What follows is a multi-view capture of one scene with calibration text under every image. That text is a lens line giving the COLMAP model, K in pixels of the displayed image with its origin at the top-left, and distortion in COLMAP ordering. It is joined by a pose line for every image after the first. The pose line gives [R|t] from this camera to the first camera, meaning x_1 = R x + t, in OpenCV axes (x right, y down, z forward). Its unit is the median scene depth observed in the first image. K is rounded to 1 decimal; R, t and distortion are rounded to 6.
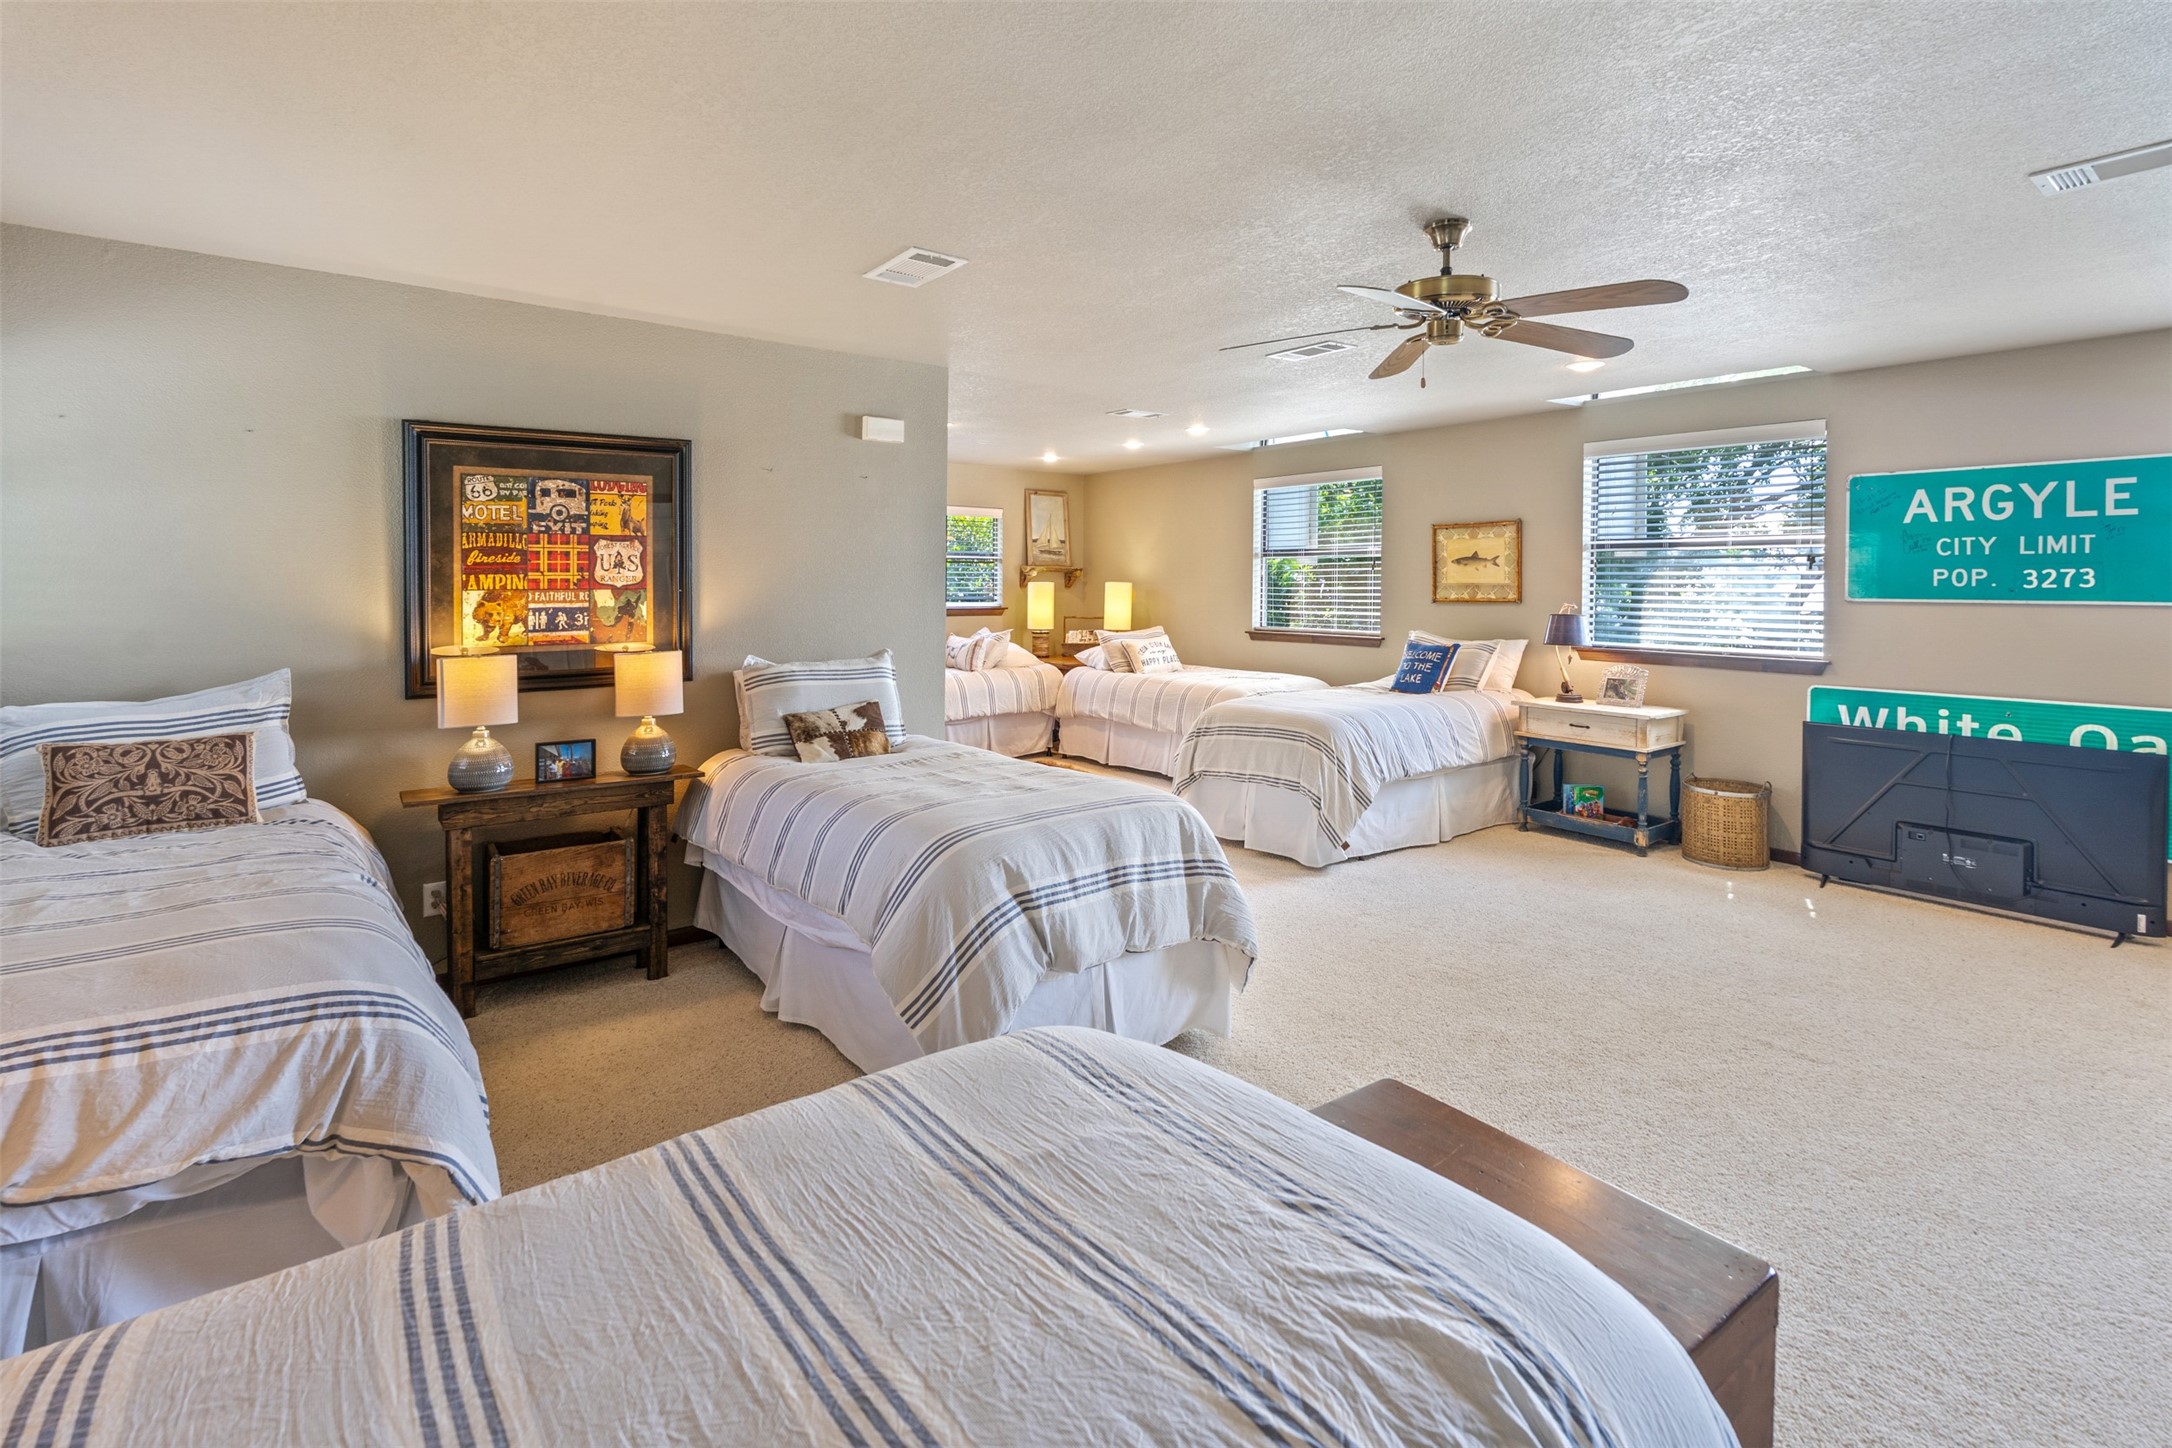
lens RADIAL K [[1040.0, 0, 1086.0], [0, 1040.0, 646.1], [0, 0, 1]] dist [-0.000669, -0.000057]
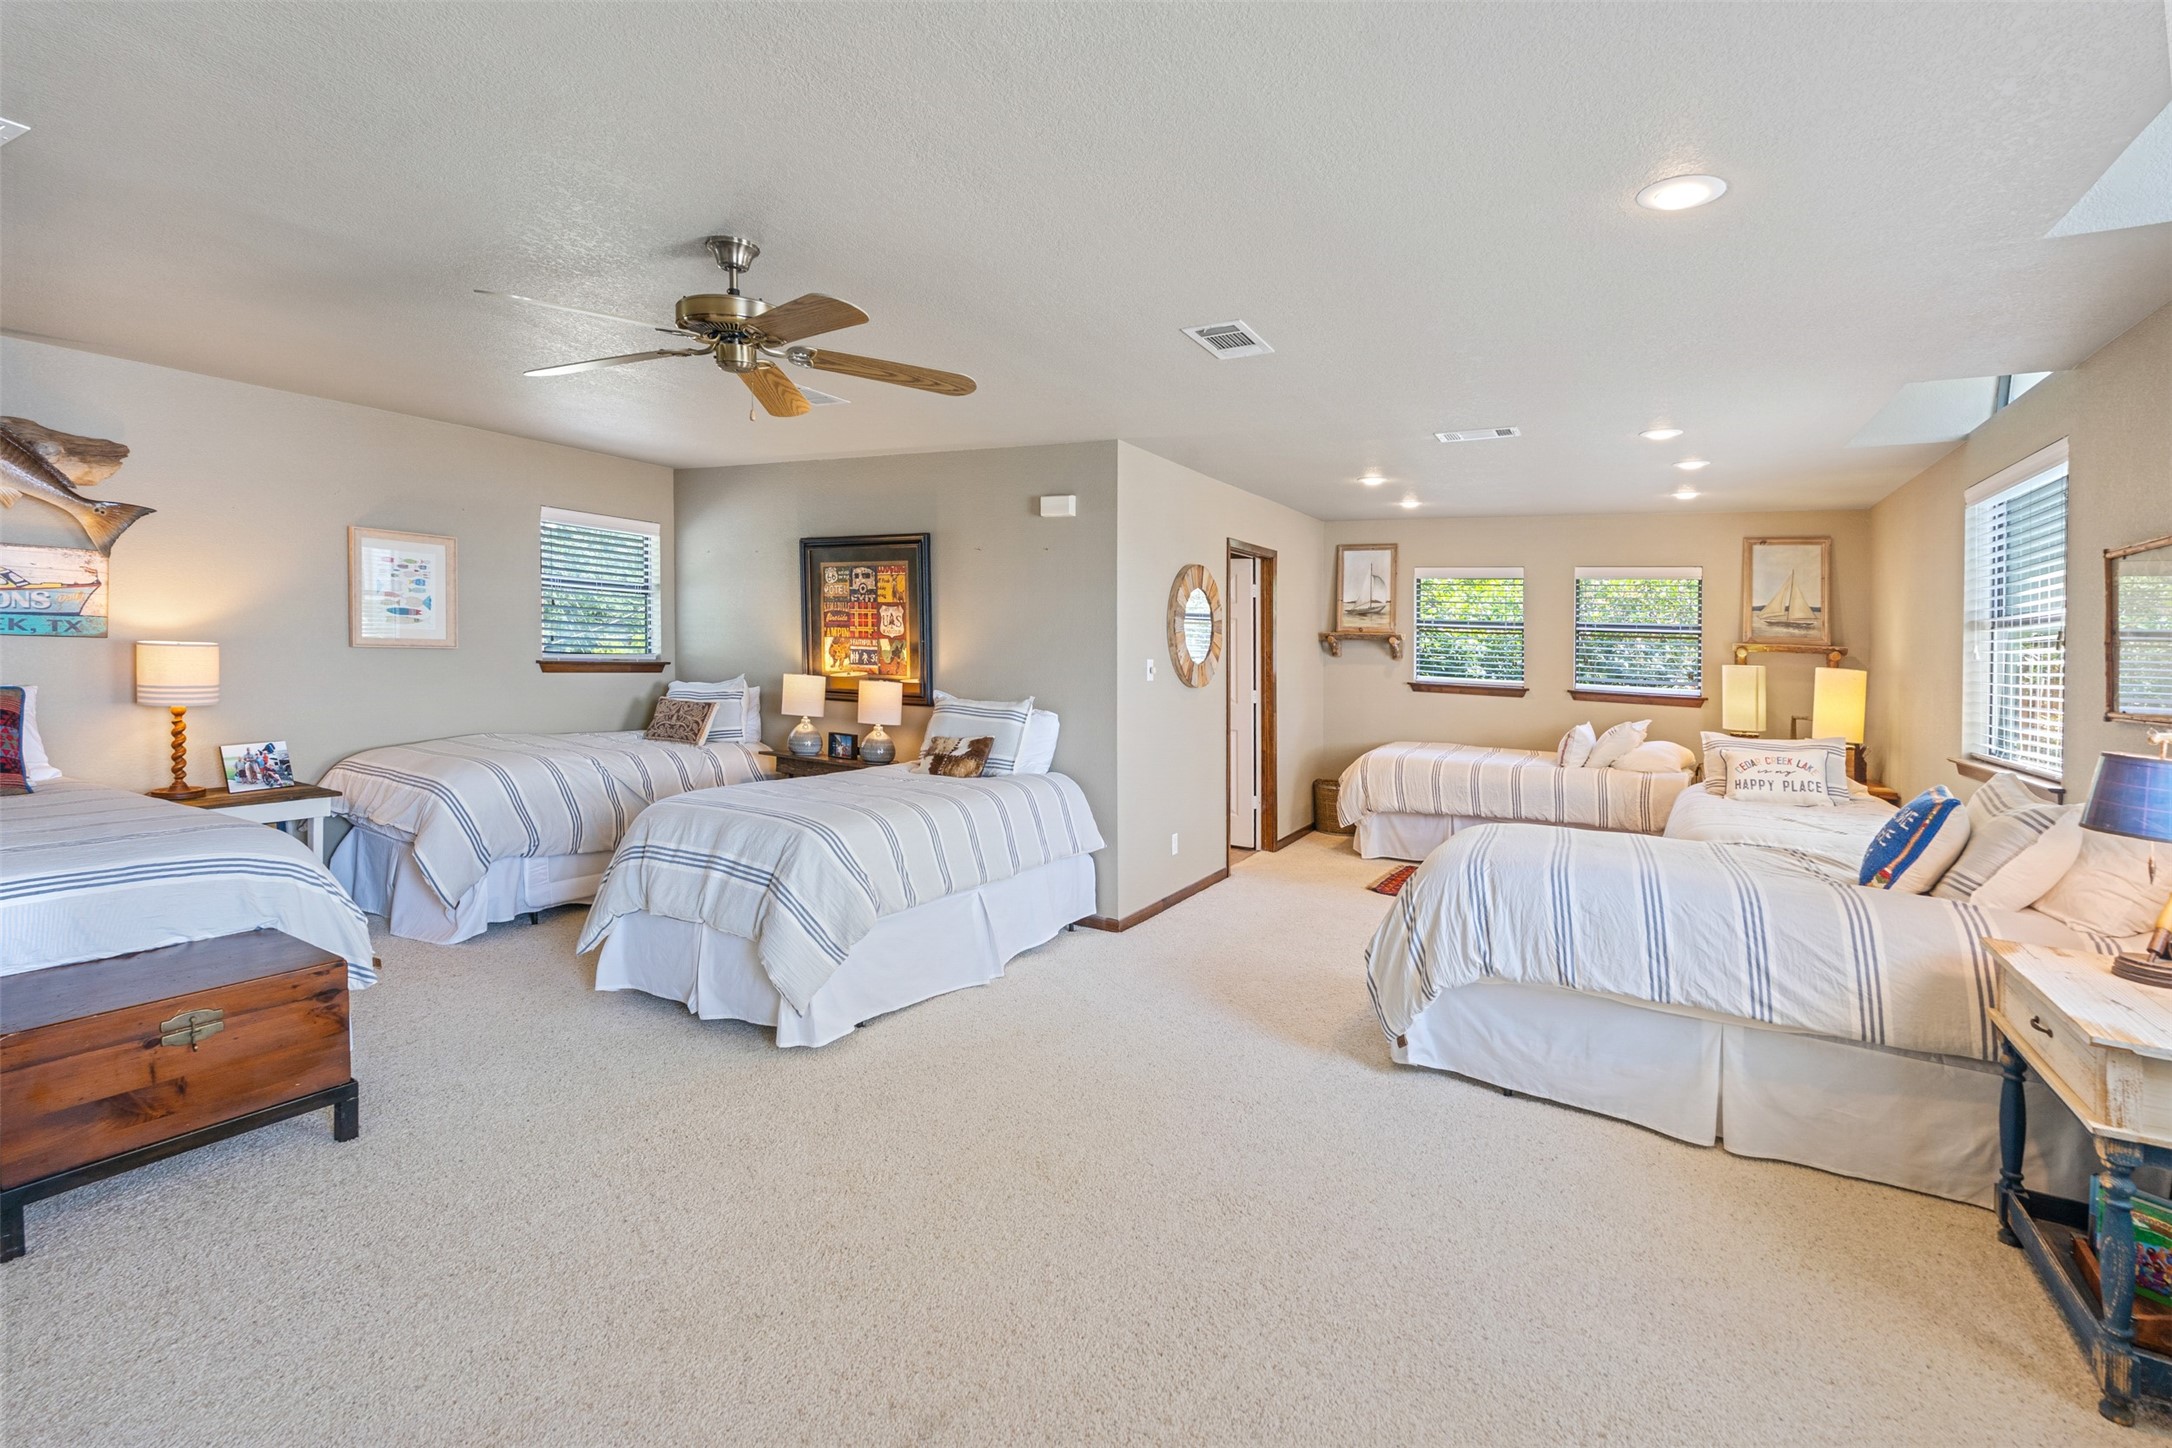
lens RADIAL K [[998.6, 0, 1086.0], [0, 998.6, 724.0], [0, 0, 1]] dist [0.001708, 0.000014]
pose [[0.384255, 0.086625, -0.919154, 0.989502], [-0.092473, 0.994193, 0.055038, -0.038895], [0.918584, 0.063848, 0.390034, 0.720761]]
